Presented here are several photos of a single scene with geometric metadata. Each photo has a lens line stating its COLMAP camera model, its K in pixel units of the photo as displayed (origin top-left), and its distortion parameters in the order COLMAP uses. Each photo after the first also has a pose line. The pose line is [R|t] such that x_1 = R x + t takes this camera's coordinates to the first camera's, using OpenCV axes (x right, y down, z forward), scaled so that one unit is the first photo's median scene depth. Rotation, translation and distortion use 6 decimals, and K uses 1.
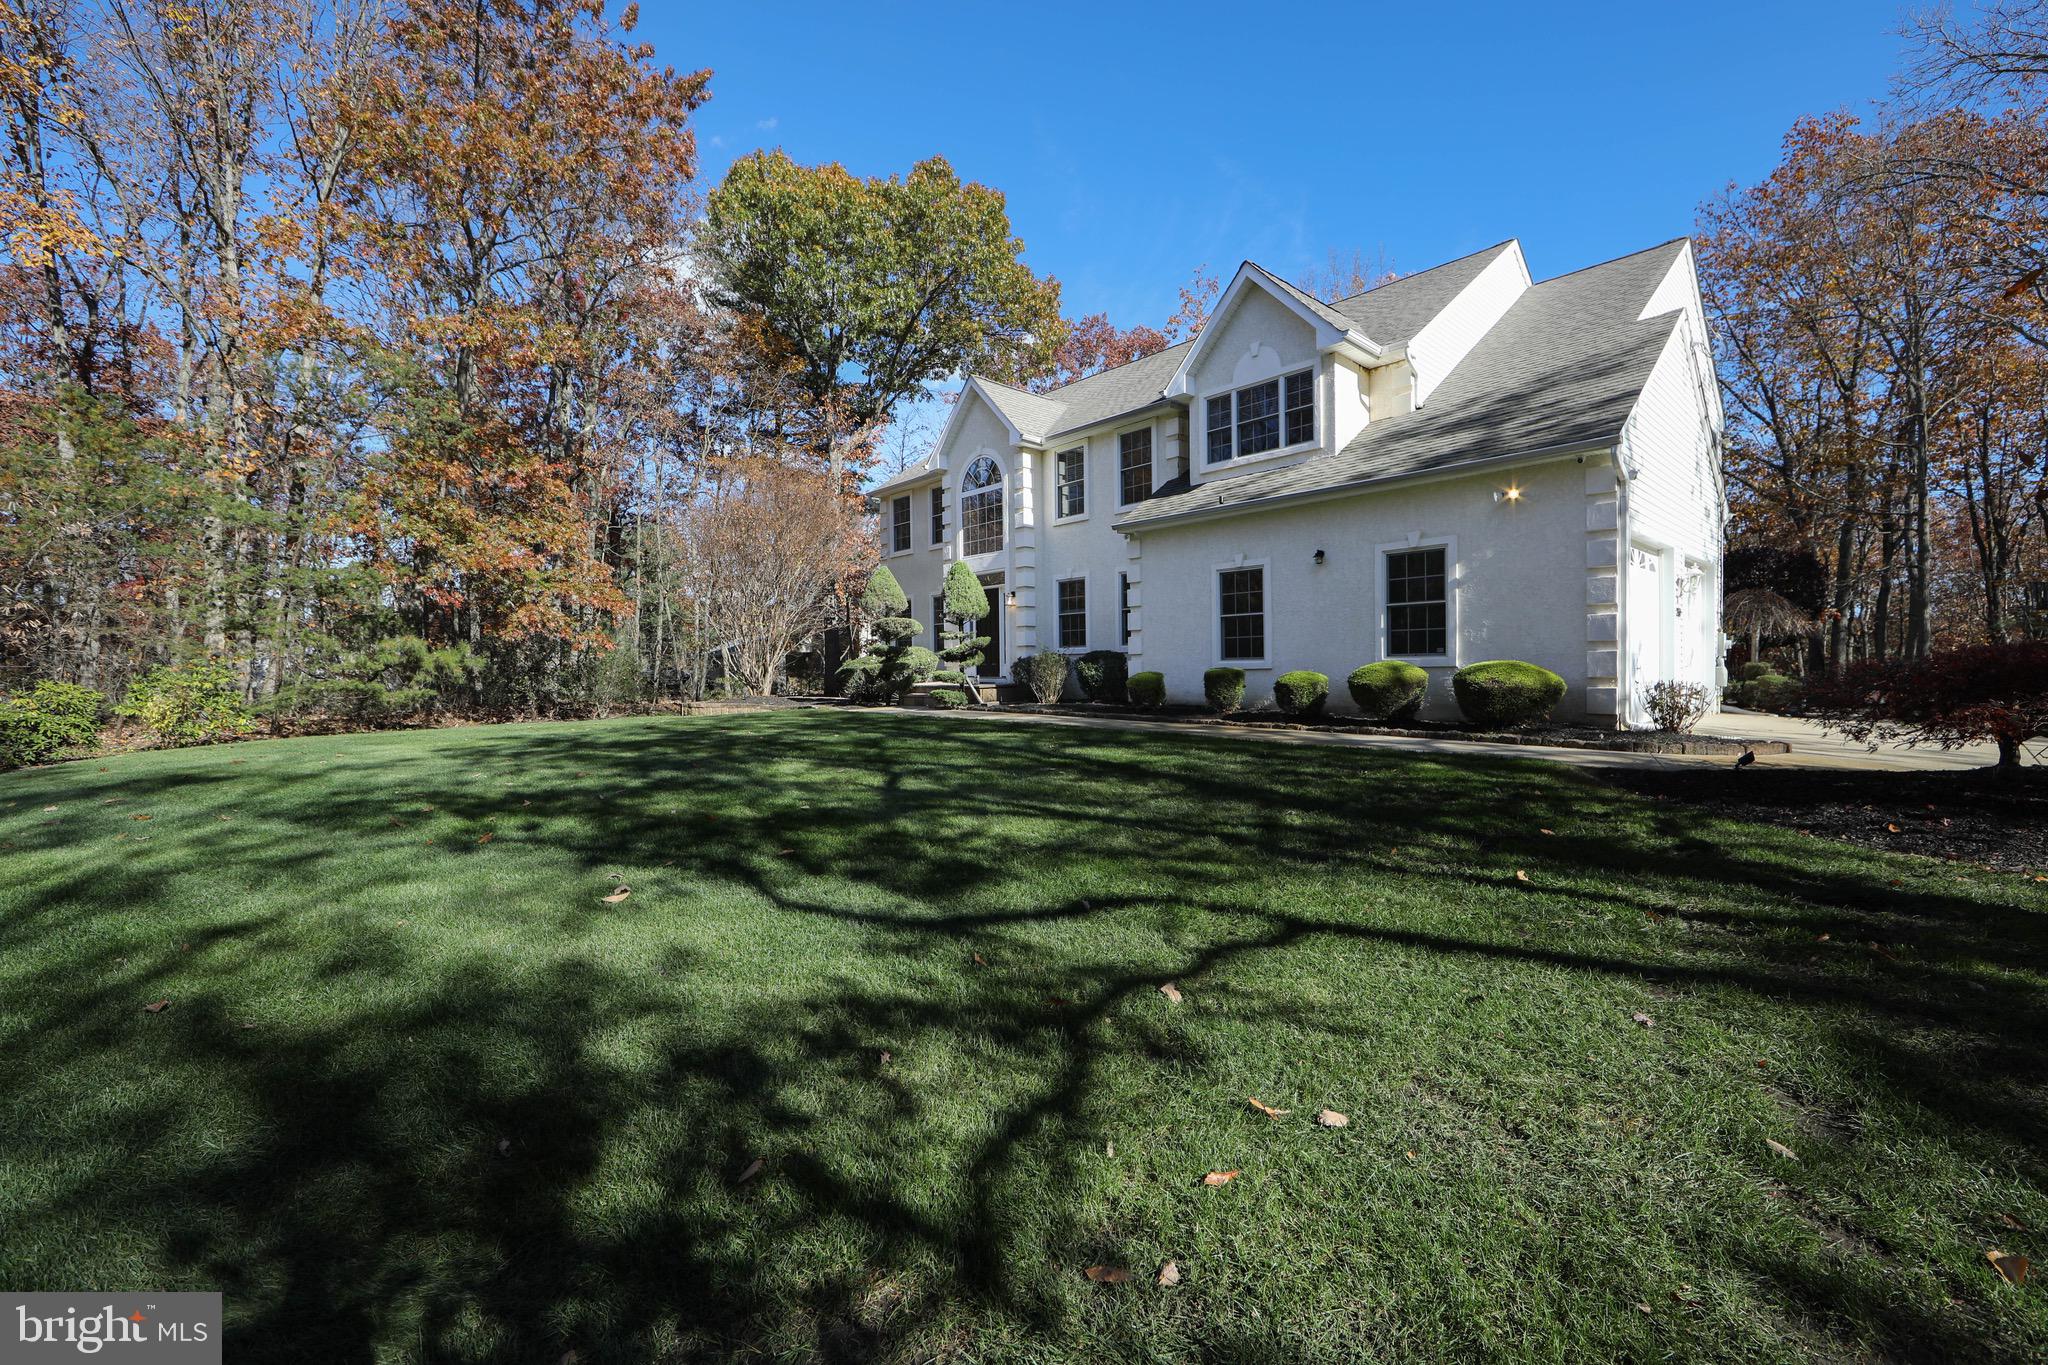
lens RADIAL K [[815.4, 0, 1022.4], [0, 815.4, 689.0], [0, 0, 1]] dist [-0.011522, 0.000479]
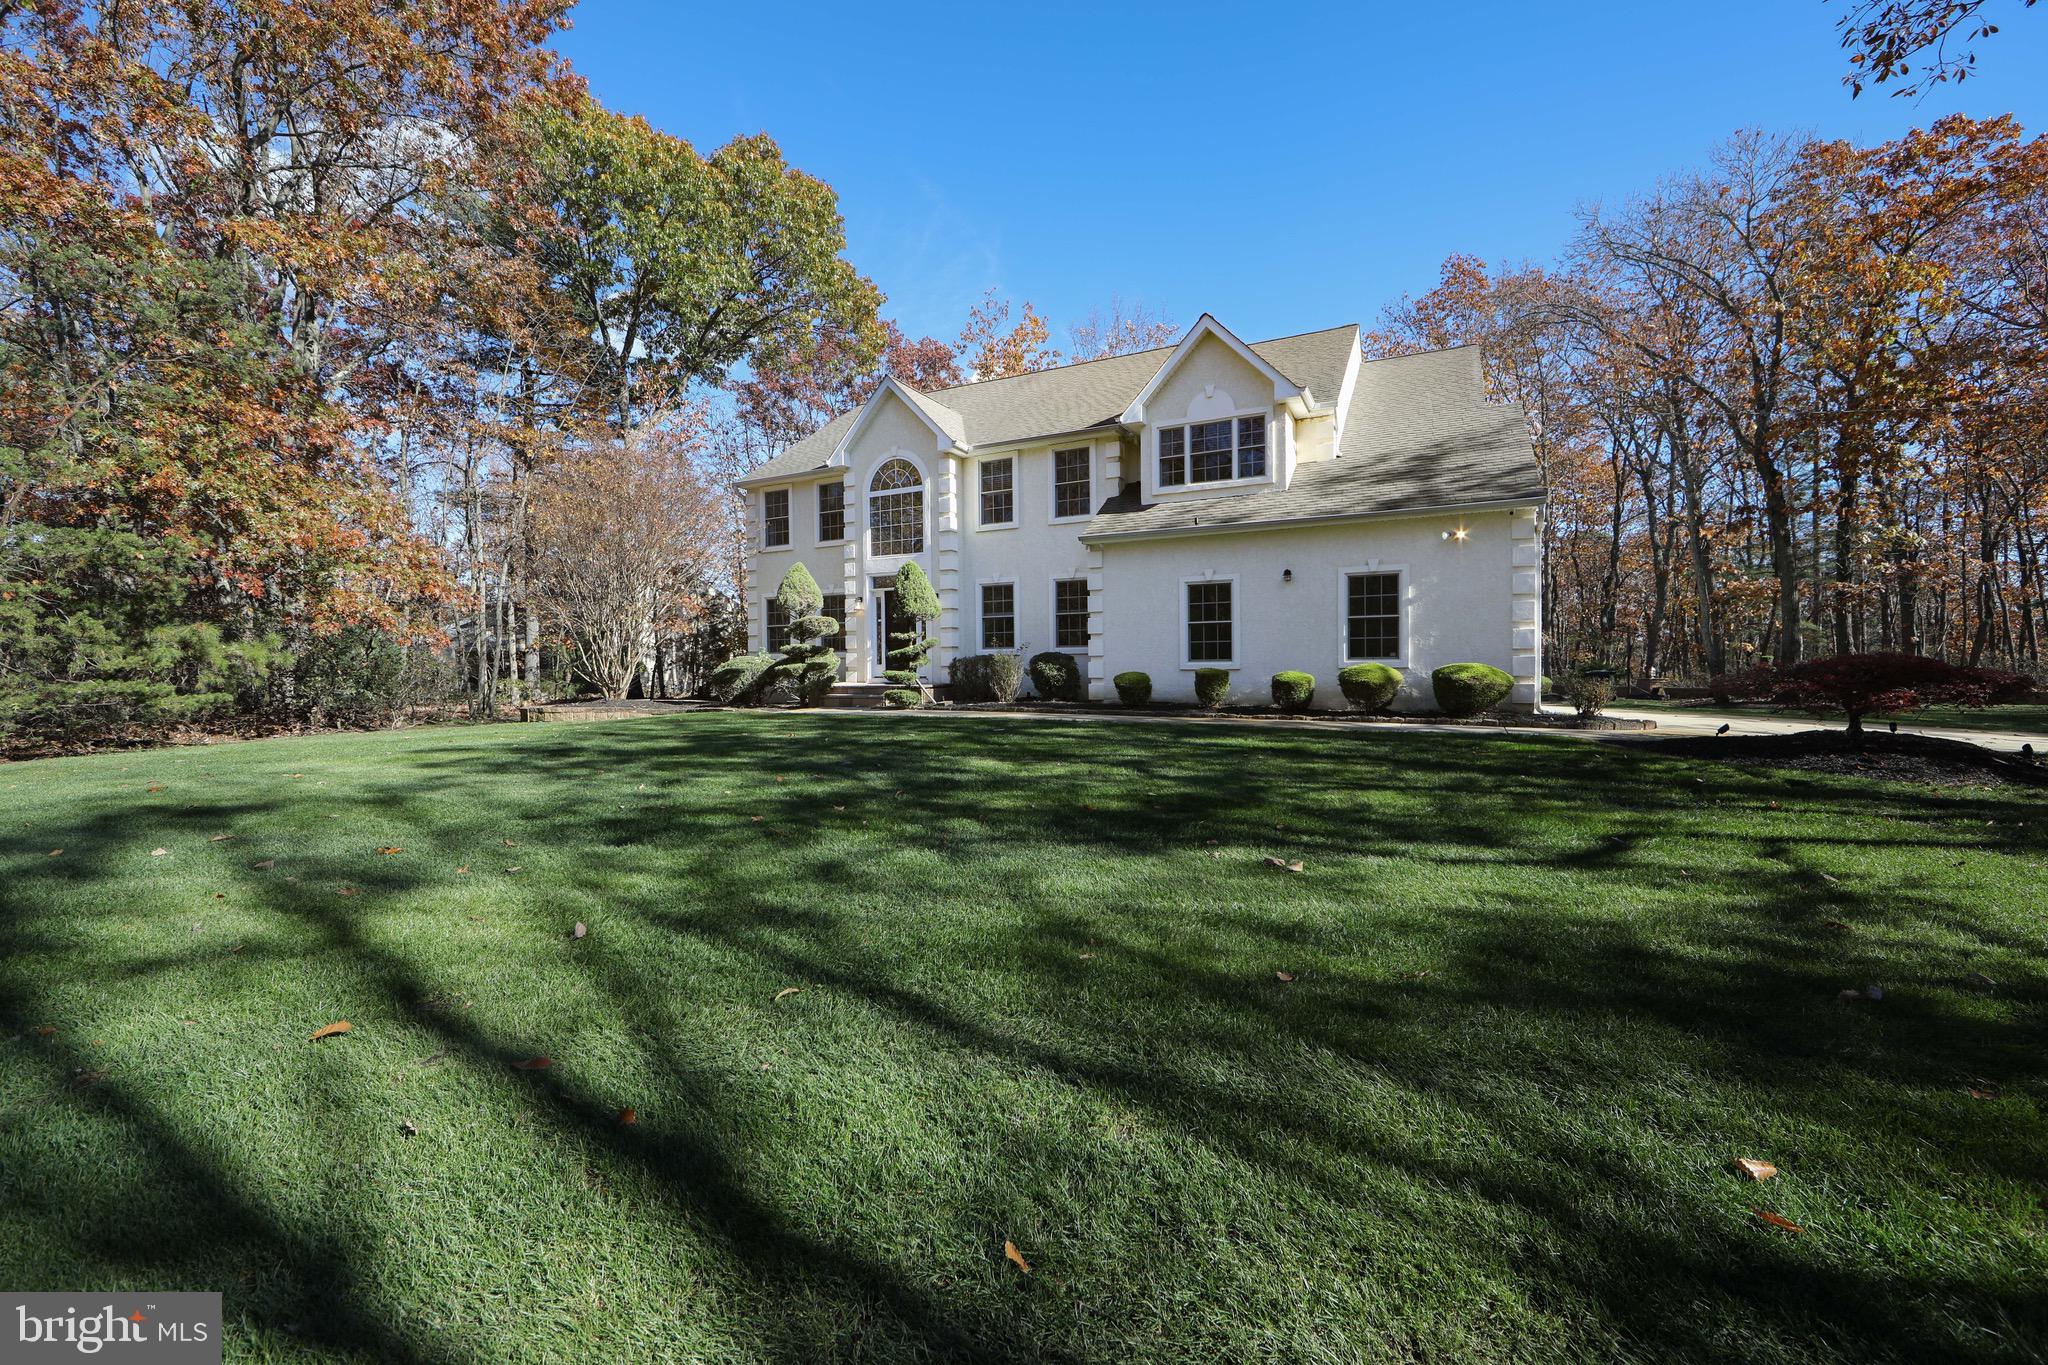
lens RADIAL K [[815.4, 0, 986.6], [0, 815.4, 691.0], [0, 0, 1]] dist [-0.011522, 0.000479]
pose [[0.939126, -0.005292, 0.343531, -0.380057], [0.006056, 0.999981, -0.001152, 0.004638], [-0.343519, 0.003163, 0.939140, 0.028856]]
